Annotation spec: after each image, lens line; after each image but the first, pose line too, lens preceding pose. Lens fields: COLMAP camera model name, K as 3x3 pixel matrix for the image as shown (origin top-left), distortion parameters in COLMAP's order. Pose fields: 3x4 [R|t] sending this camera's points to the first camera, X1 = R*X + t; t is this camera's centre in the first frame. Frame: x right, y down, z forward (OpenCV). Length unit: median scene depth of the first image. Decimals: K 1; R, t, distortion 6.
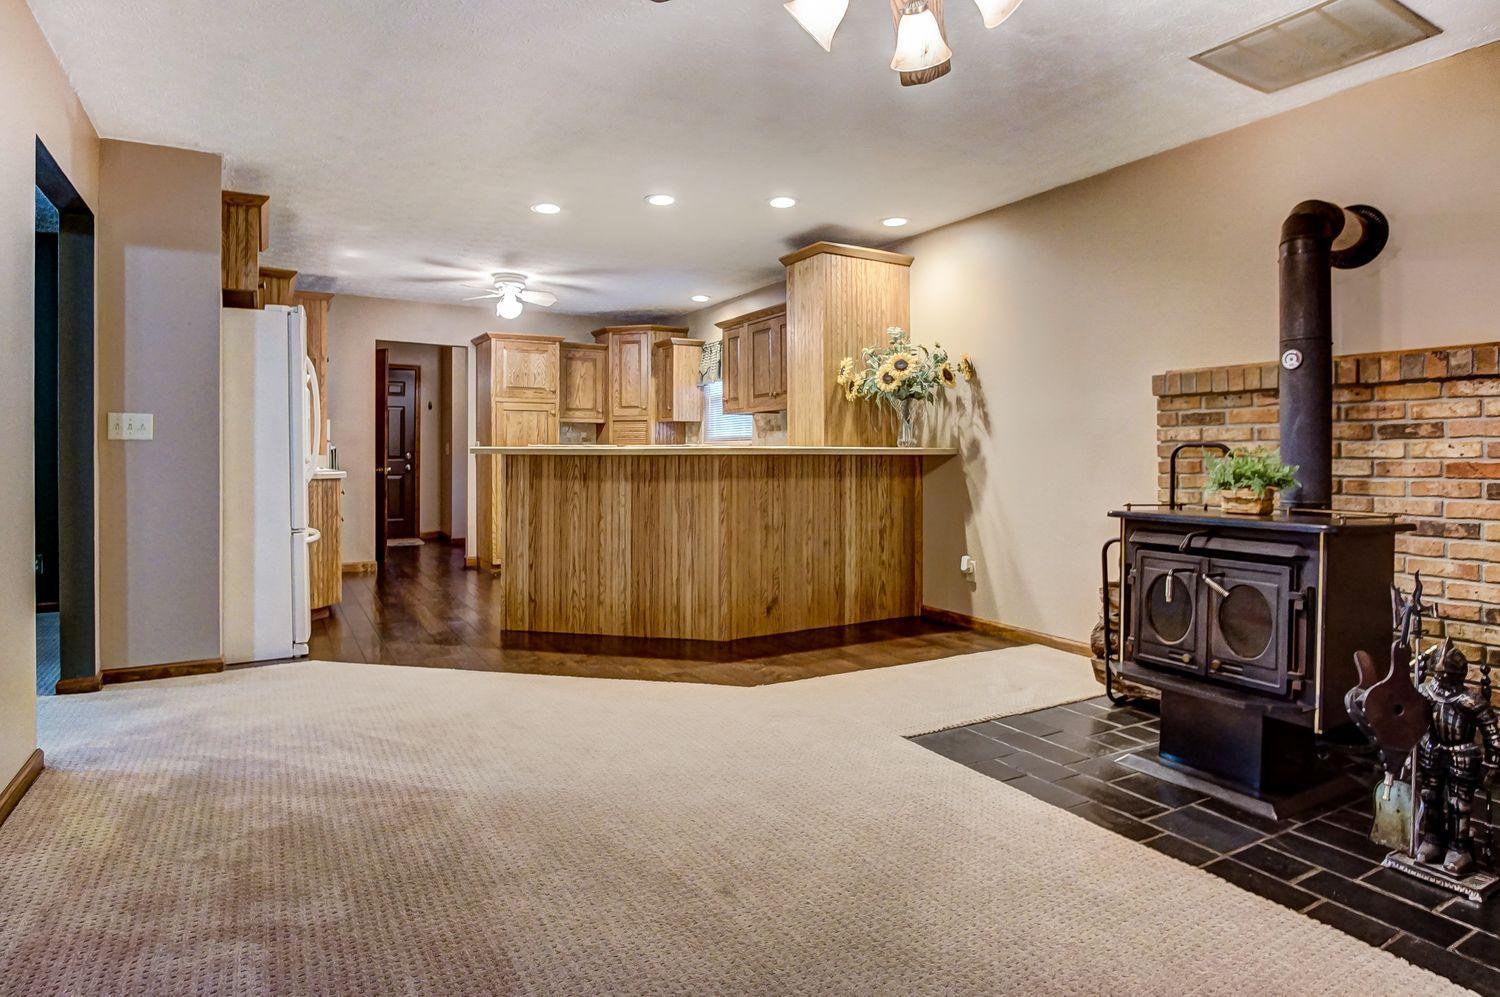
lens RADIAL K [[821.6, 0, 743.6], [0, 821.6, 459.9], [0, 0, 1]] dist [-0.032717, 0.008035]
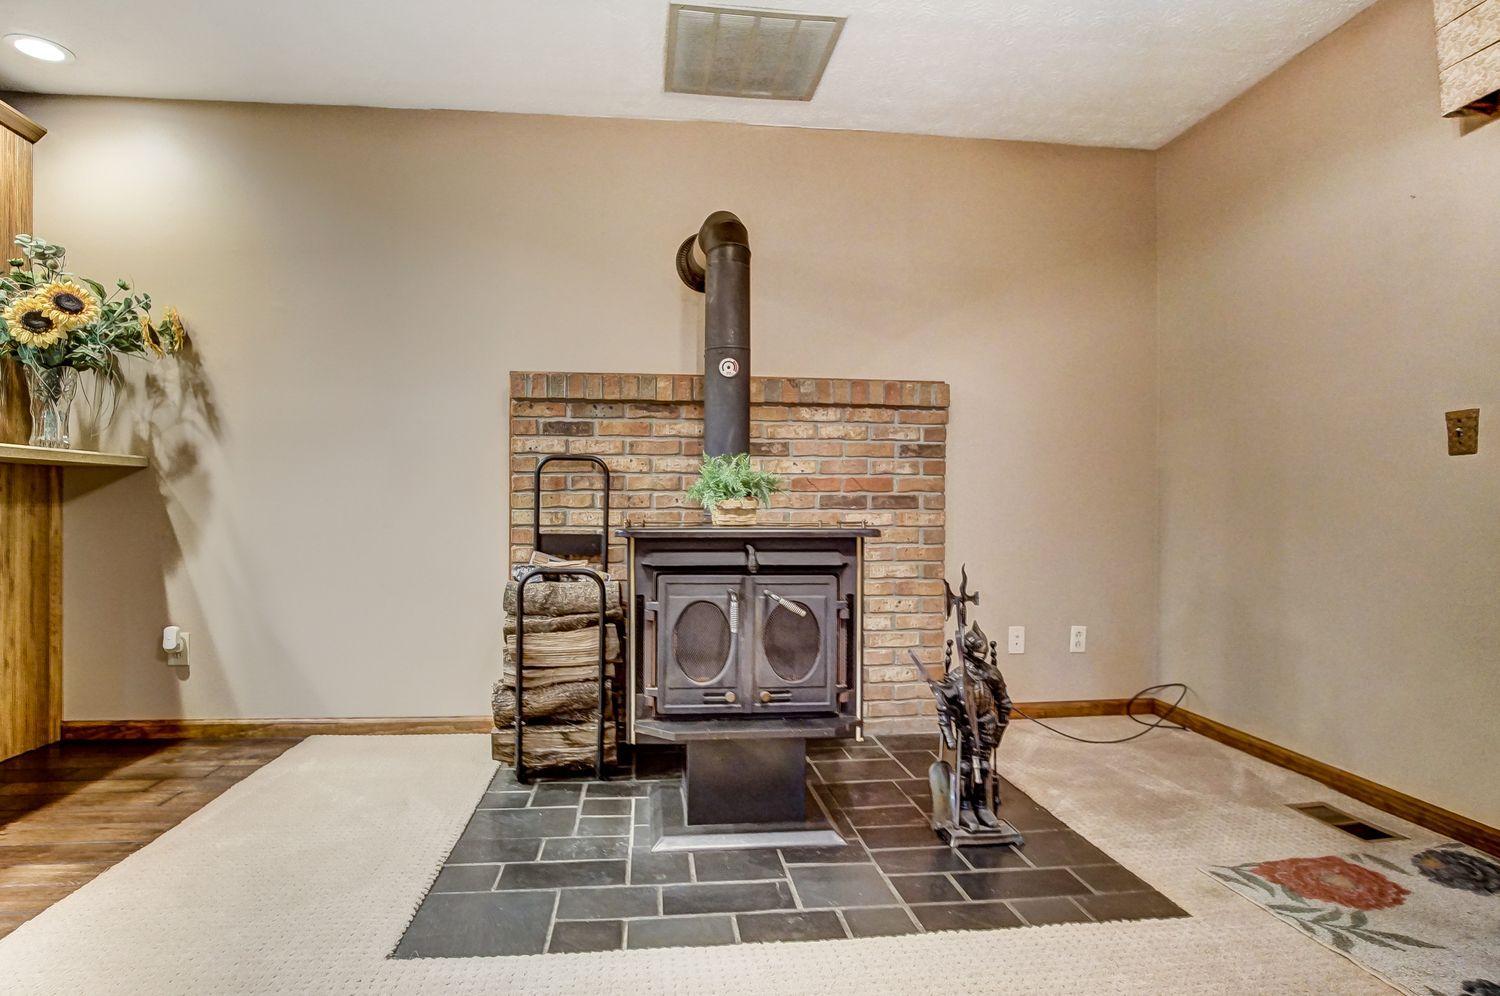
lens RADIAL K [[821.6, 0, 740.7], [0, 821.6, 497.7], [0, 0, 1]] dist [-0.032717, 0.008035]
pose [[0.405392, 0.008062, 0.914107, -0.123942], [0.001404, 0.999954, -0.009441, 0.023995], [-0.914142, 0.005111, 0.405363, 0.343882]]
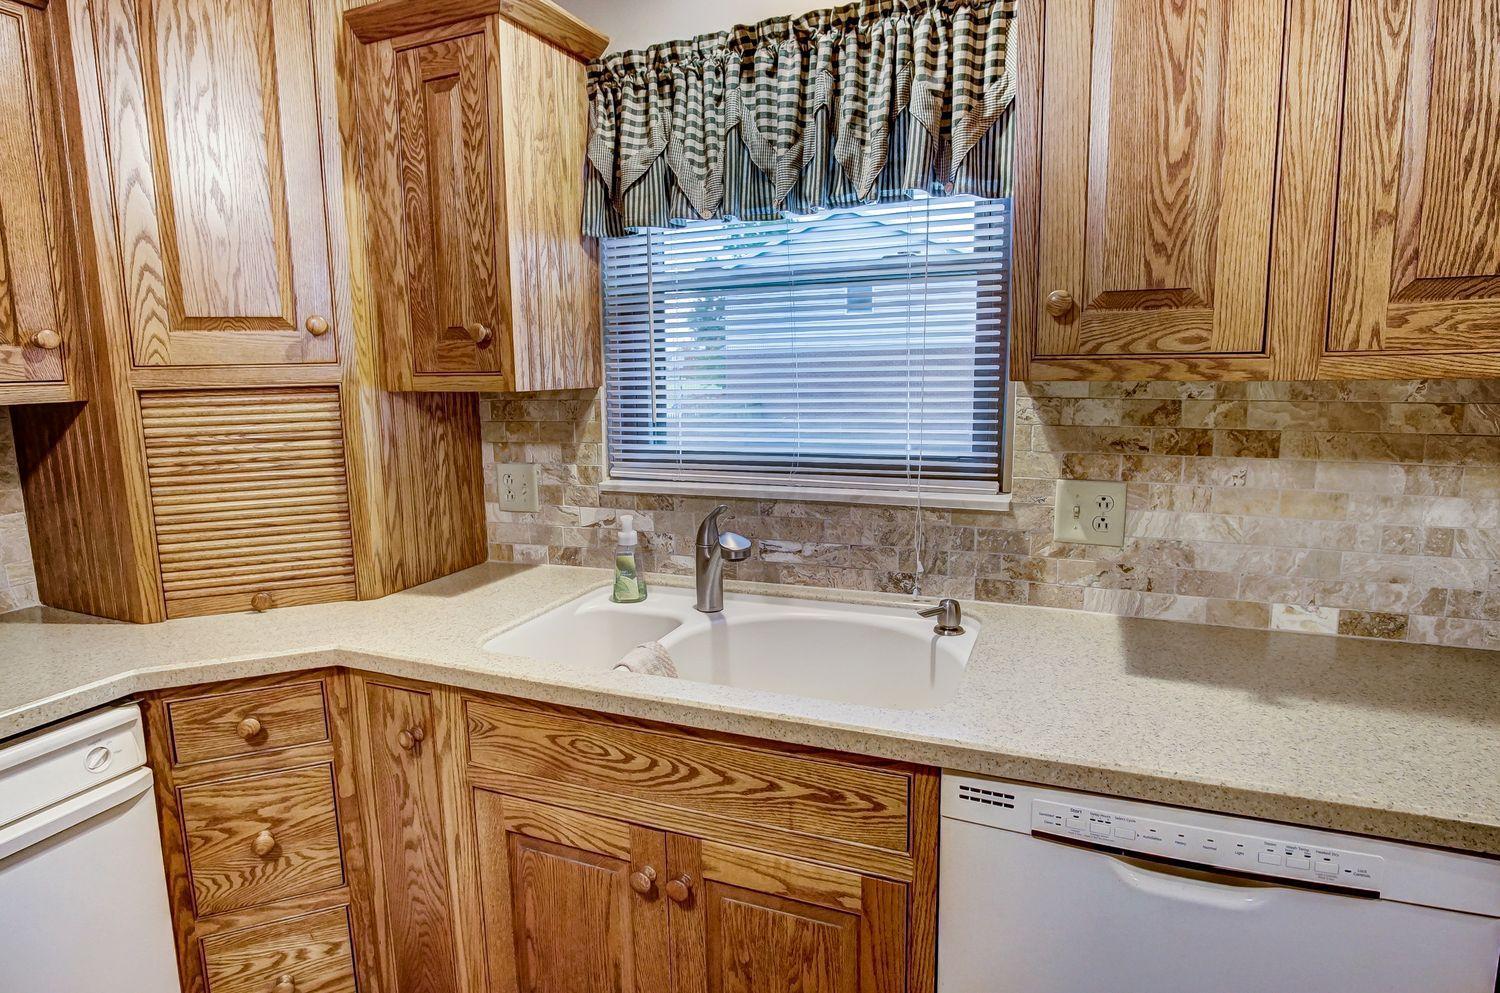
lens RADIAL K [[823.8, 0, 743.6], [0, 823.8, 490.2], [0, 0, 1]] dist [-0.029492, 0.004945]
pose [[0.801630, -0.099461, 0.589489, -0.265810], [0.016985, 0.989454, 0.143847, -0.082561], [-0.597579, -0.105299, 0.794865, 1.253084]]
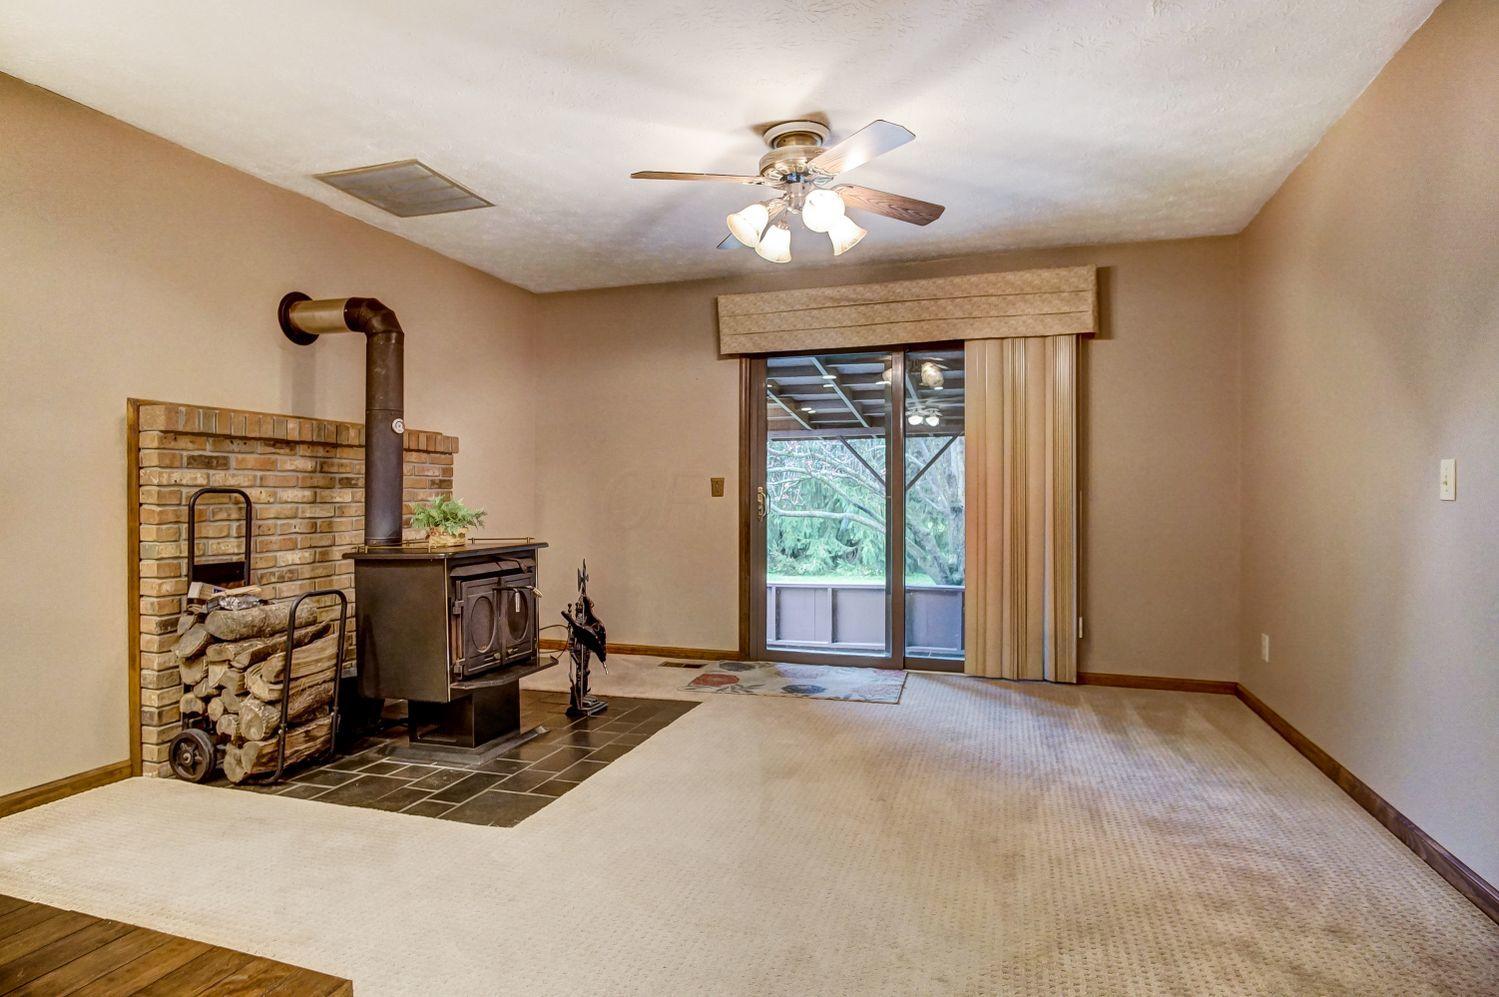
lens RADIAL K [[821.1, 0, 733.9], [0, 821.1, 497.1], [0, 0, 1]] dist [-0.032717, 0.008035]
pose [[-0.658431, -0.000477, 0.752641, -0.371703], [0.007306, 0.999949, 0.007024, -0.009567], [-0.752605, 0.010123, -0.658394, 0.844523]]
